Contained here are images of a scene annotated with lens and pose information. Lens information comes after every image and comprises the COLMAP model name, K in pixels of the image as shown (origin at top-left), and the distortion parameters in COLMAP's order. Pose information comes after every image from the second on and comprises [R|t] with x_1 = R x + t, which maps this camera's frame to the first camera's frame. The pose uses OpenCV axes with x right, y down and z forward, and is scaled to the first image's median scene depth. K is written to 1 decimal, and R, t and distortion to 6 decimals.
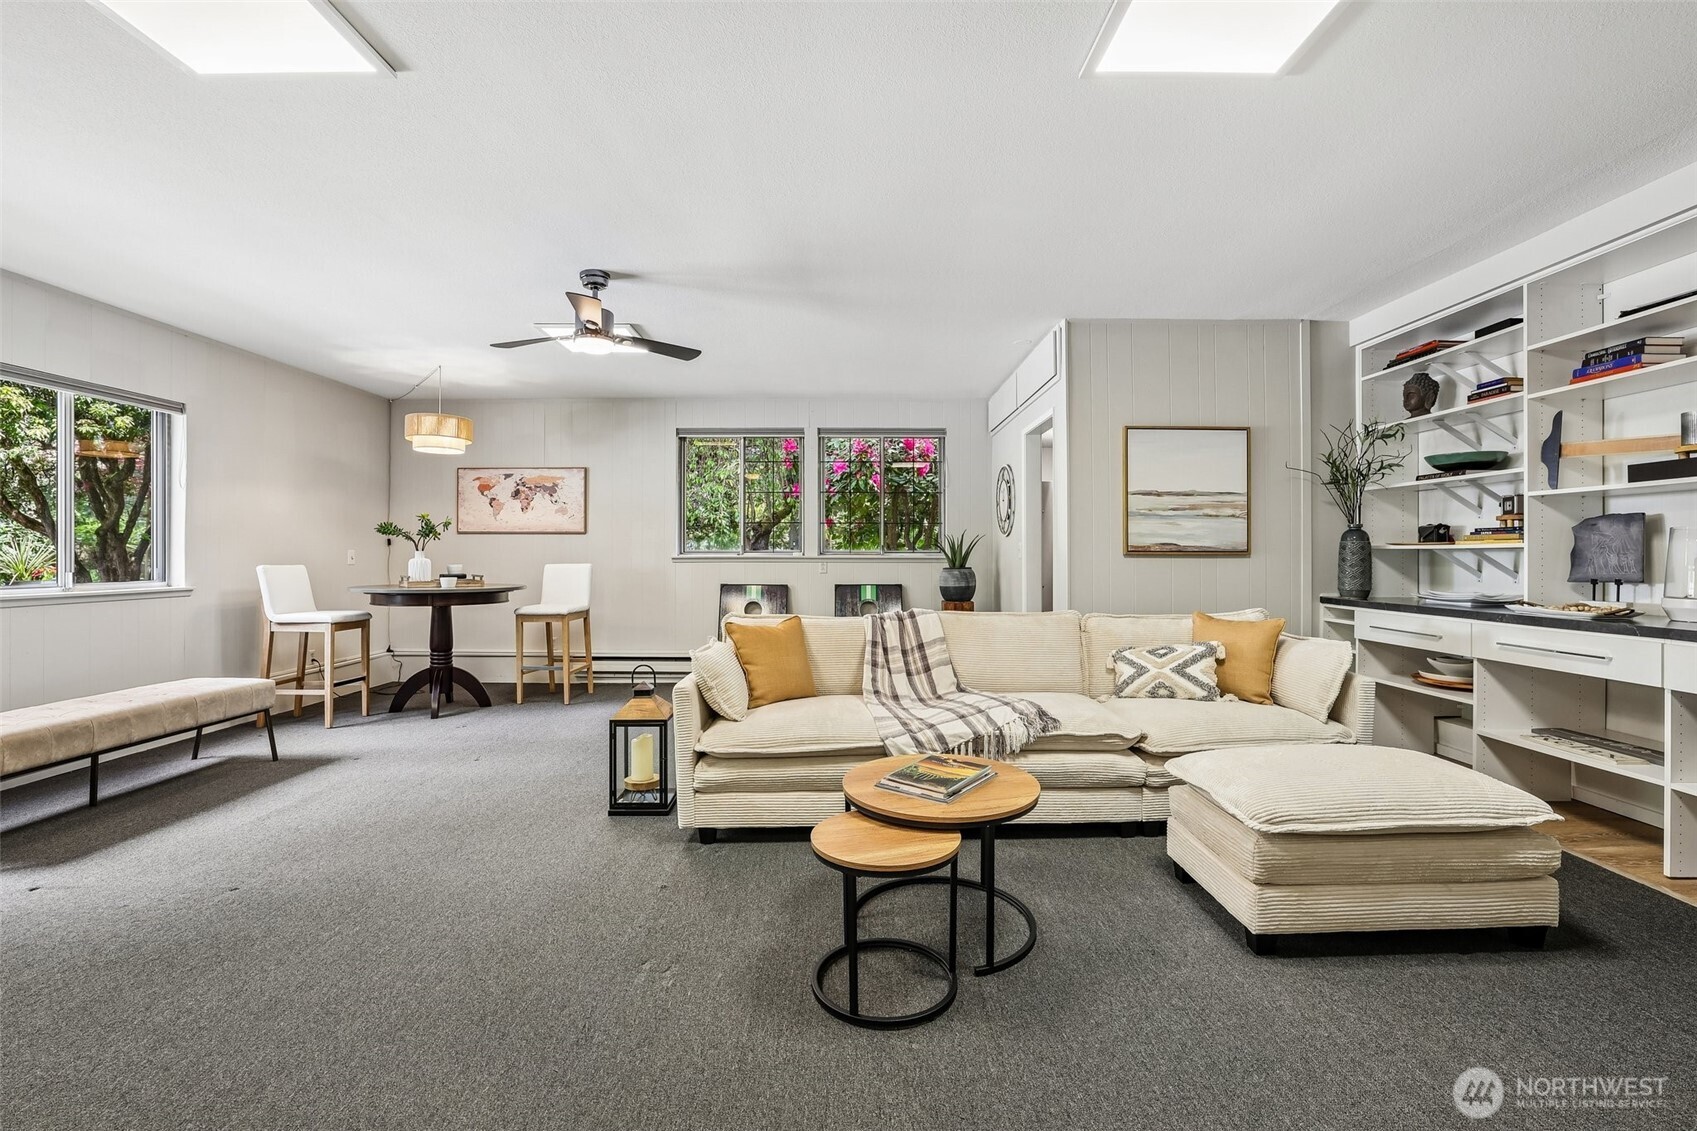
lens RADIAL K [[731.5, 0, 850.2], [0, 731.5, 560.5], [0, 0, 1]] dist [-0.030153, 0.003924]
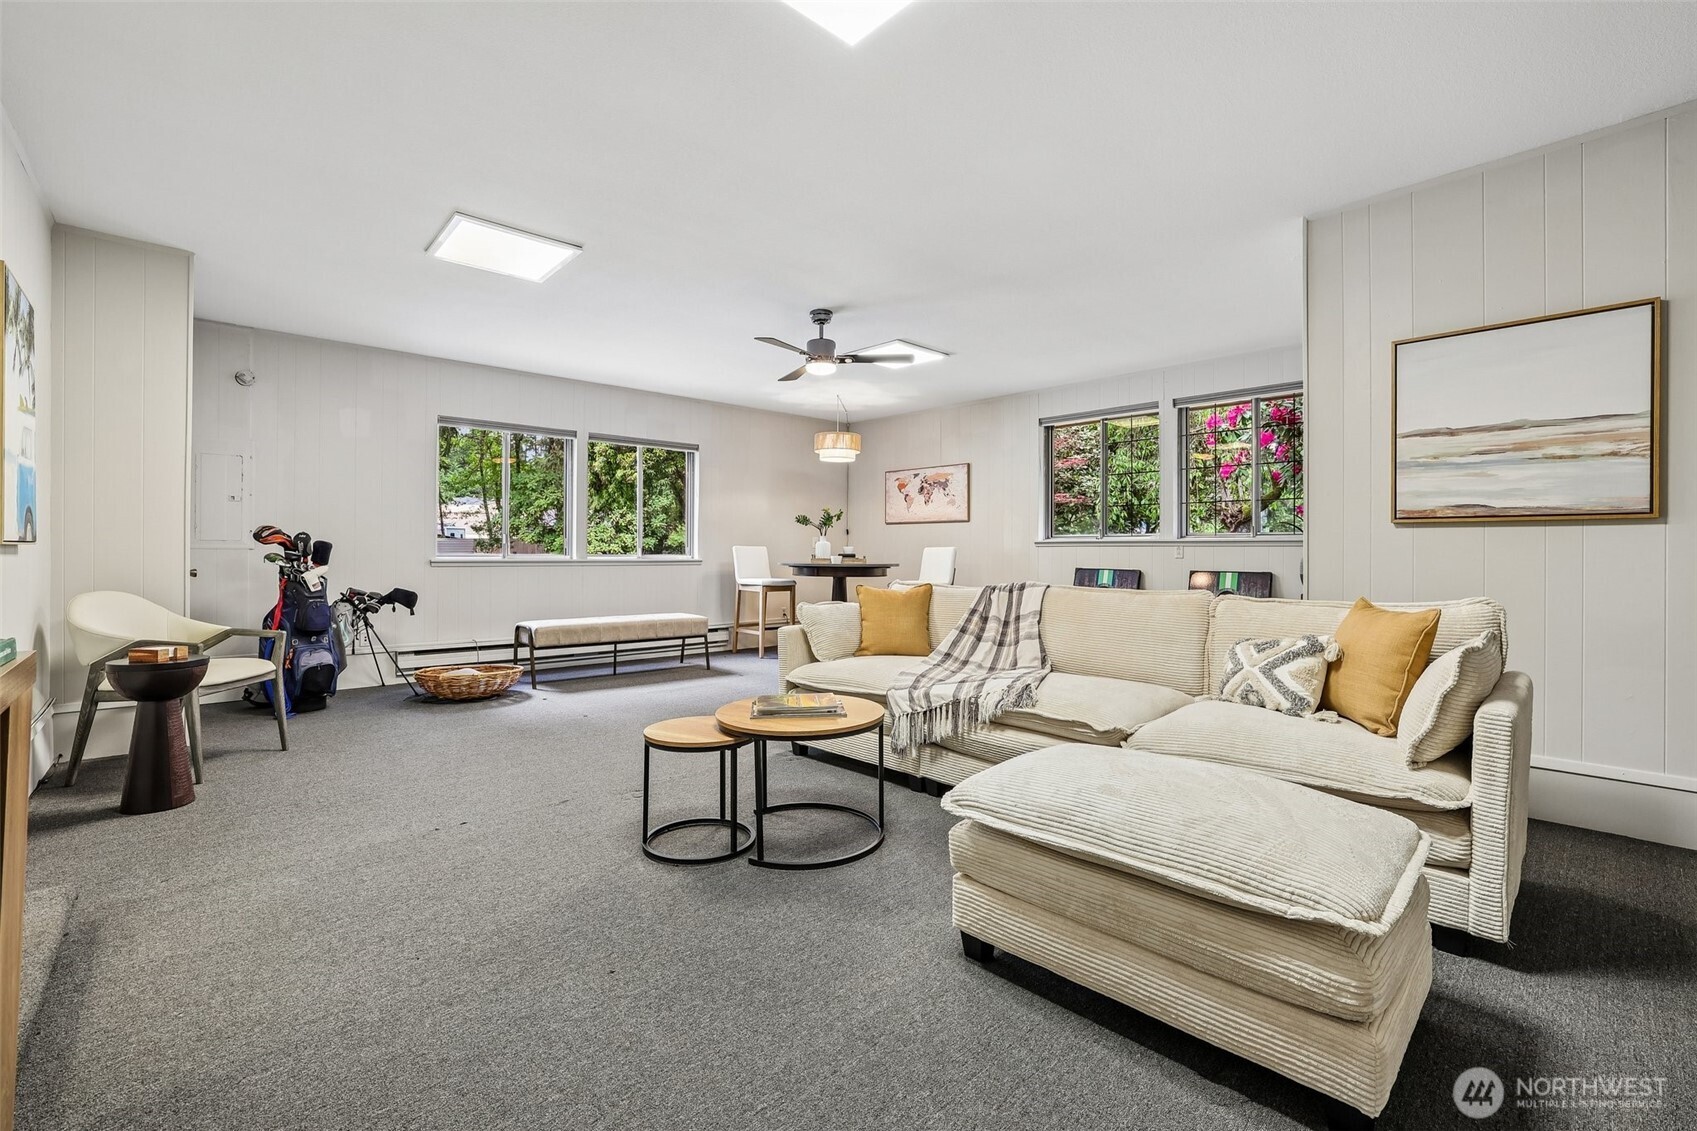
lens RADIAL K [[731.5, 0, 847.6], [0, 731.5, 562.8], [0, 0, 1]] dist [-0.030153, 0.003924]
pose [[0.677363, 0.013432, -0.735526, 0.531630], [-0.009348, 0.999910, 0.009651, 0.028330], [0.735590, 0.000339, 0.677427, 0.136715]]
